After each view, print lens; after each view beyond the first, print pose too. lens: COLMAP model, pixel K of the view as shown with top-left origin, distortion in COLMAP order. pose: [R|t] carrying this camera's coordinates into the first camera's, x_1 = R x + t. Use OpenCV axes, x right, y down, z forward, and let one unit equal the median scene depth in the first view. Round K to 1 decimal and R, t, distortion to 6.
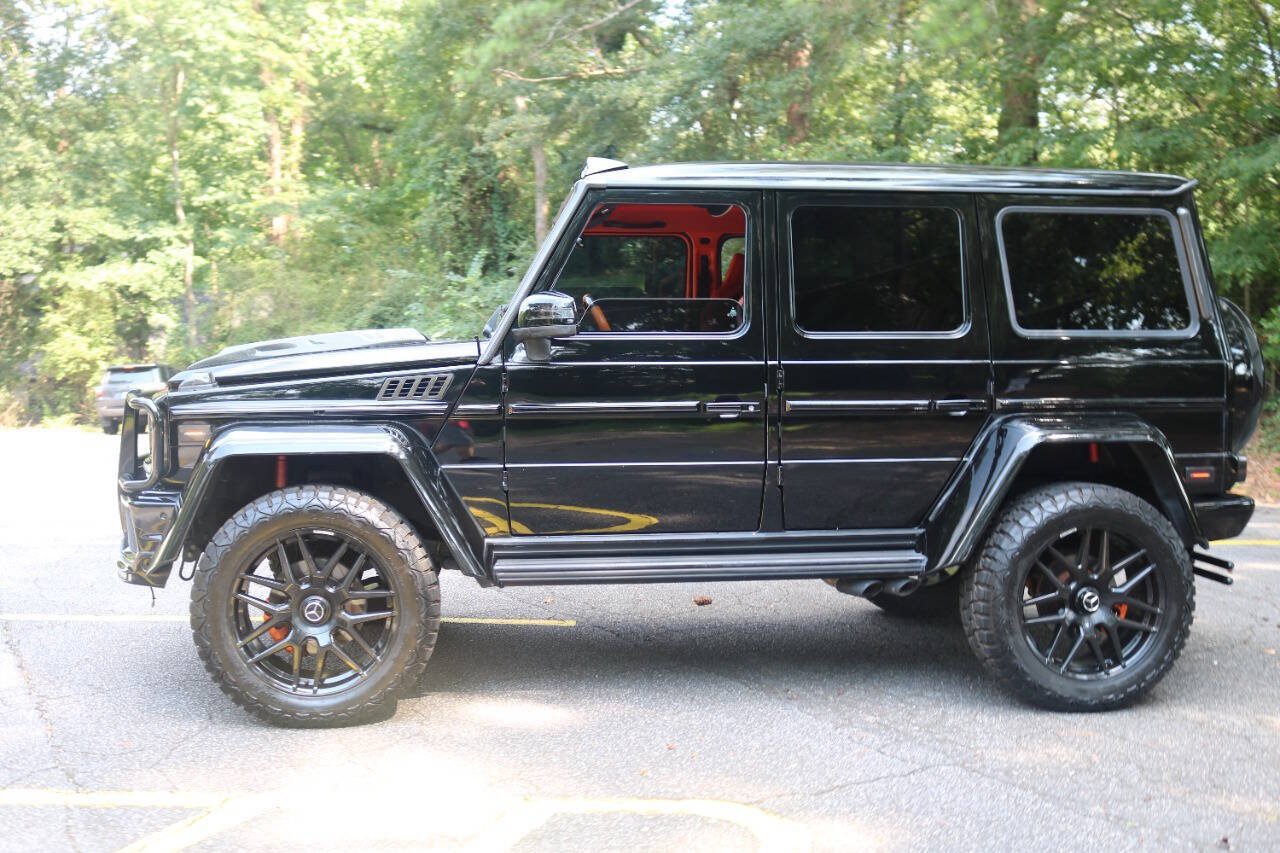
lens RADIAL K [[1365.3, 0, 640.0], [0, 1365.3, 426.5], [0, 0, 1]] dist [-0.168823, 0.238334]
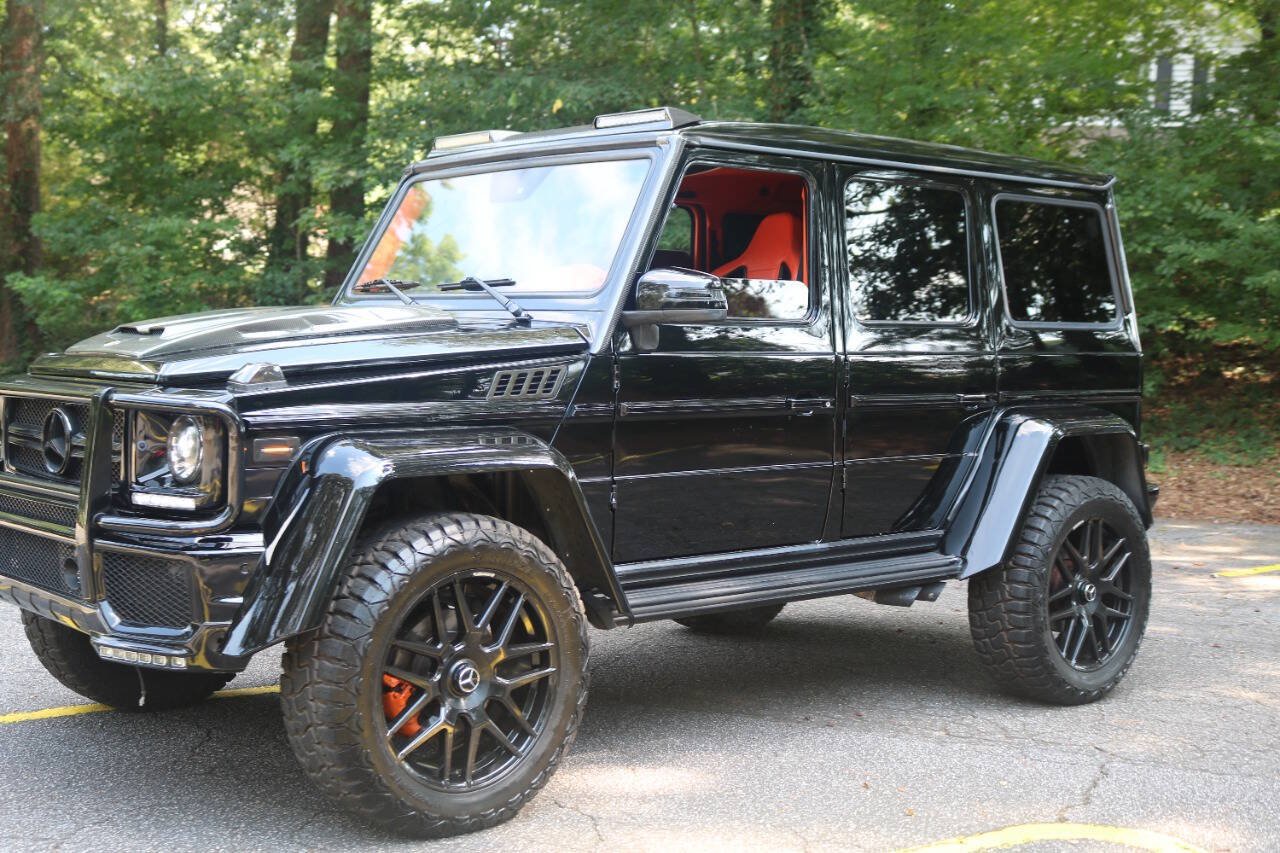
lens RADIAL K [[1692.2, 0, 636.4], [0, 1692.2, 408.2], [0, 0, 1]] dist [-0.111248, 0.012768]
pose [[0.826578, -0.013512, 0.562660, -0.639257], [0.015100, 0.999884, 0.001831, -0.014544], [-0.562619, 0.006983, 0.826686, 0.147707]]
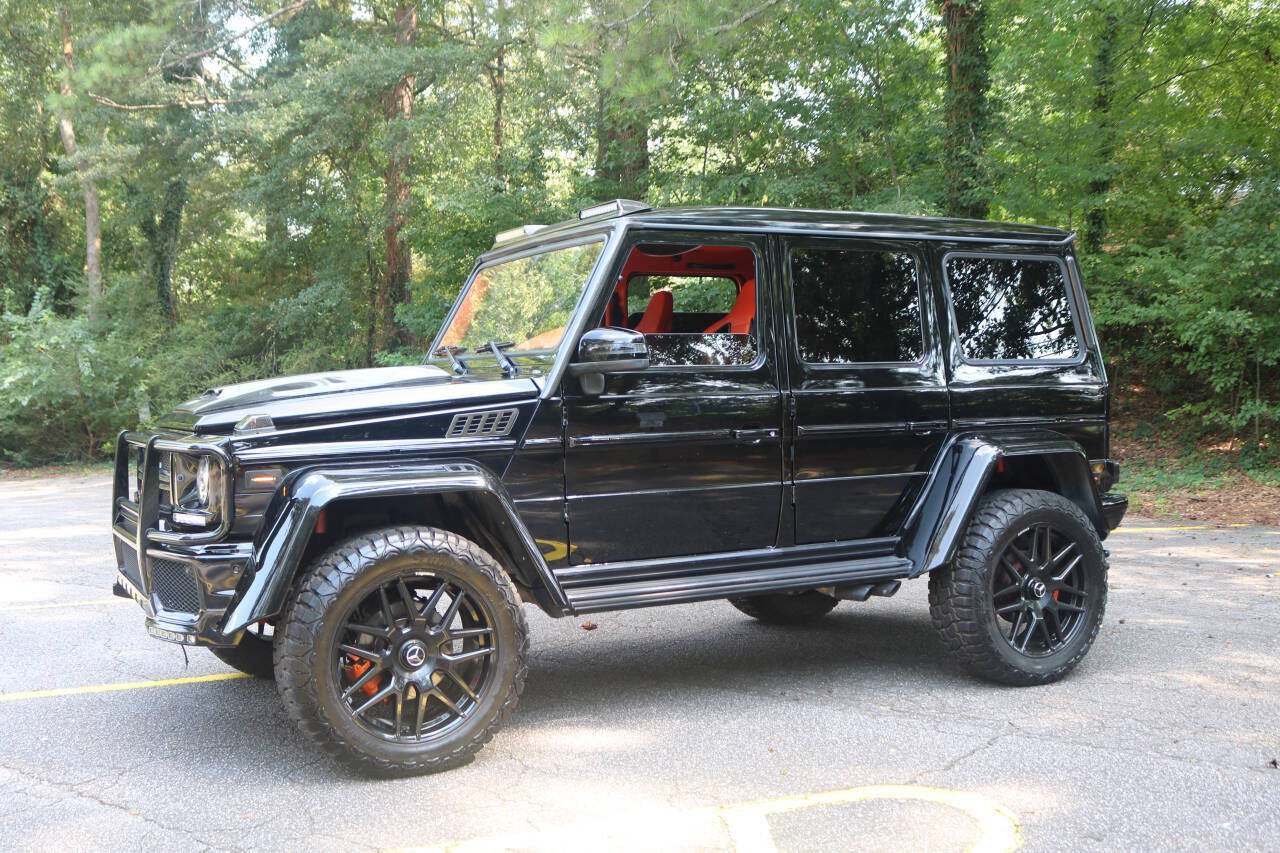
lens RADIAL K [[1365.3, 0, 640.0], [0, 1365.3, 426.5], [0, 0, 1]] dist [-0.168823, 0.238334]
pose [[0.932130, -0.029831, 0.360894, -0.402620], [0.039401, 0.999039, -0.019186, -0.002694], [-0.359975, 0.032103, 0.932409, 0.023736]]
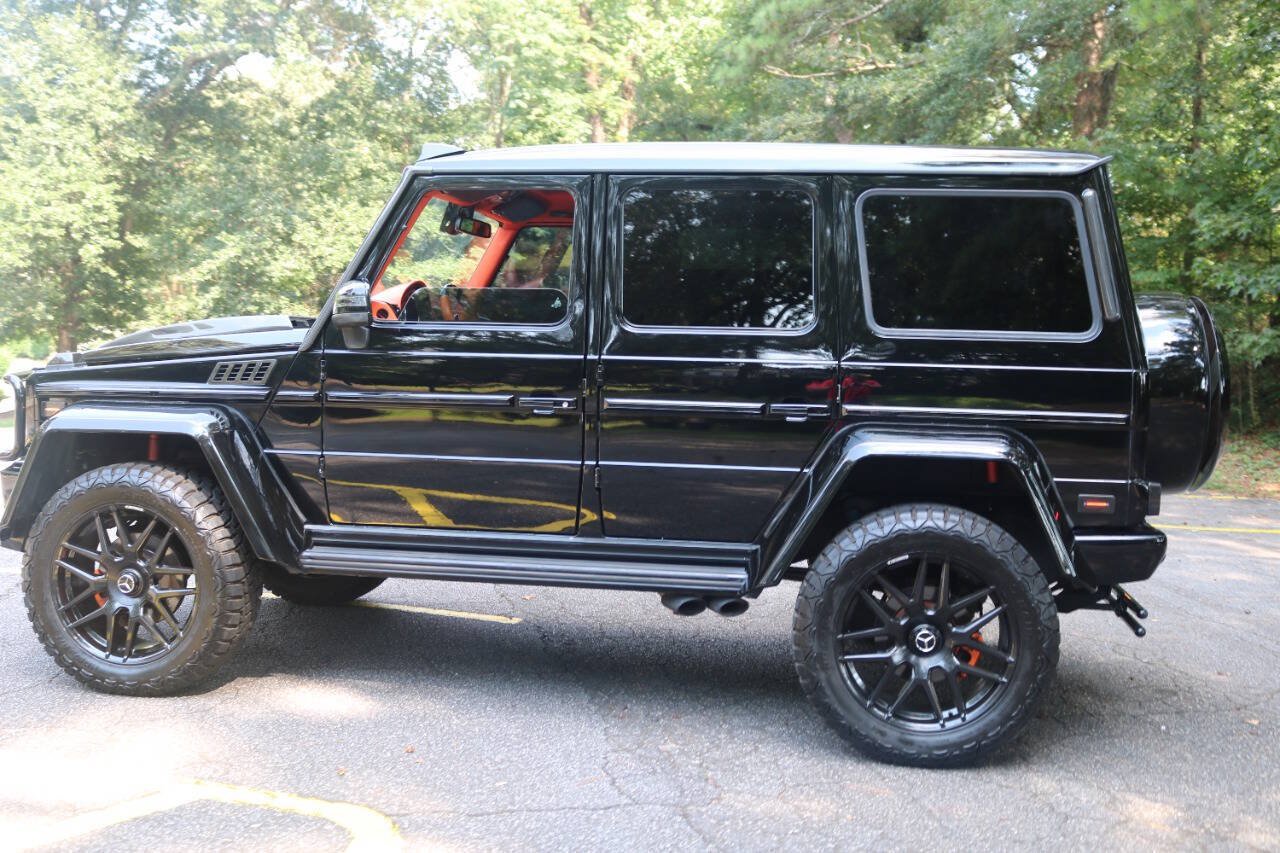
lens RADIAL K [[1365.3, 0, 640.0], [0, 1365.3, 426.5], [0, 0, 1]] dist [-0.168823, 0.238334]
pose [[0.961672, 0.040708, -0.271165, 0.382550], [-0.041077, 0.999147, 0.004319, -0.004481], [0.271109, 0.006986, 0.962523, 0.102972]]
